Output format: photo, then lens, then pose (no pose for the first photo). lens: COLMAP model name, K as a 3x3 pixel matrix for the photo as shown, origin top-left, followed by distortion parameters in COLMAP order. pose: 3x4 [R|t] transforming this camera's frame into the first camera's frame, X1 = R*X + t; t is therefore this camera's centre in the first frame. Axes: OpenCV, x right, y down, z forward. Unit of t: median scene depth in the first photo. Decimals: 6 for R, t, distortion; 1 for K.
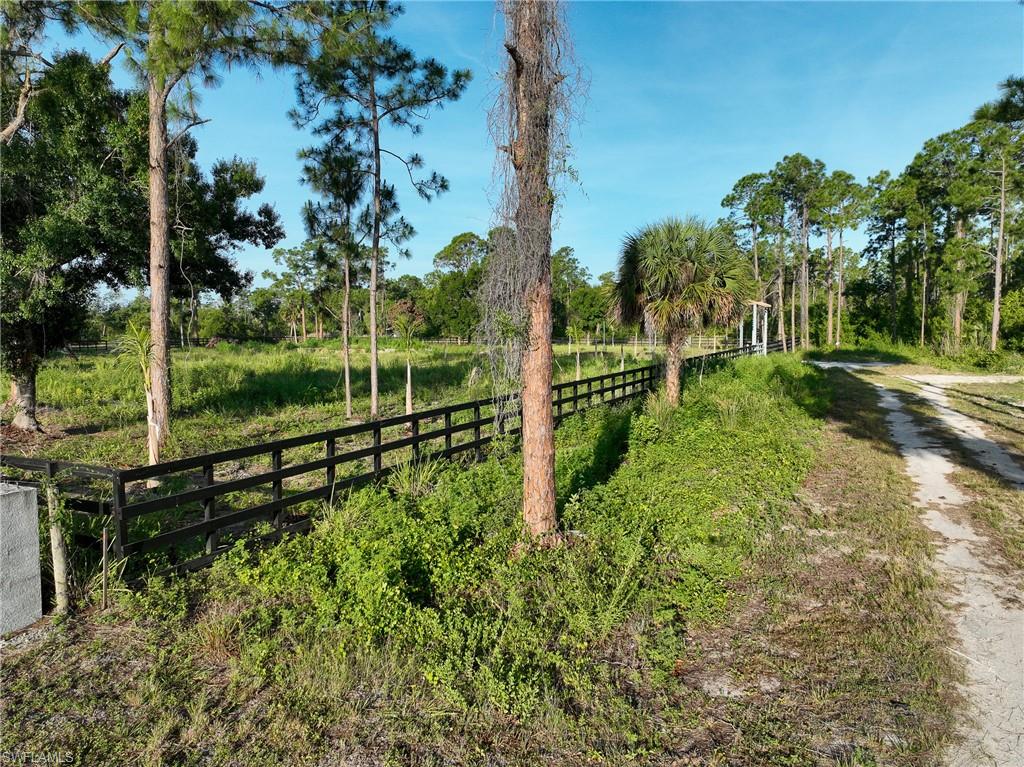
lens RADIAL K [[716.3, 0, 514.9], [0, 716.3, 382.7], [0, 0, 1]] dist [0.000970, 0.015902]
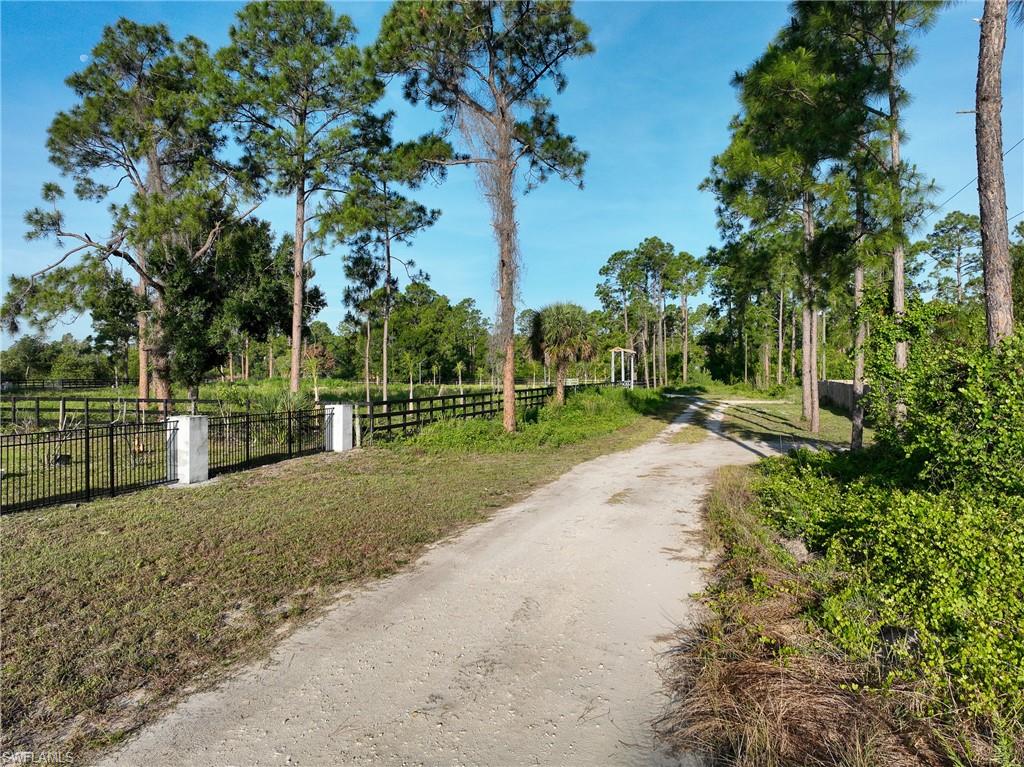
lens RADIAL K [[716.3, 0, 510.4], [0, 716.3, 386.0], [0, 0, 1]] dist [0.000970, 0.015902]
pose [[0.990201, 0.002640, 0.139626, -0.139708], [0.005765, 0.998196, -0.059758, 0.083034], [-0.139532, 0.059978, 0.988399, -0.690166]]
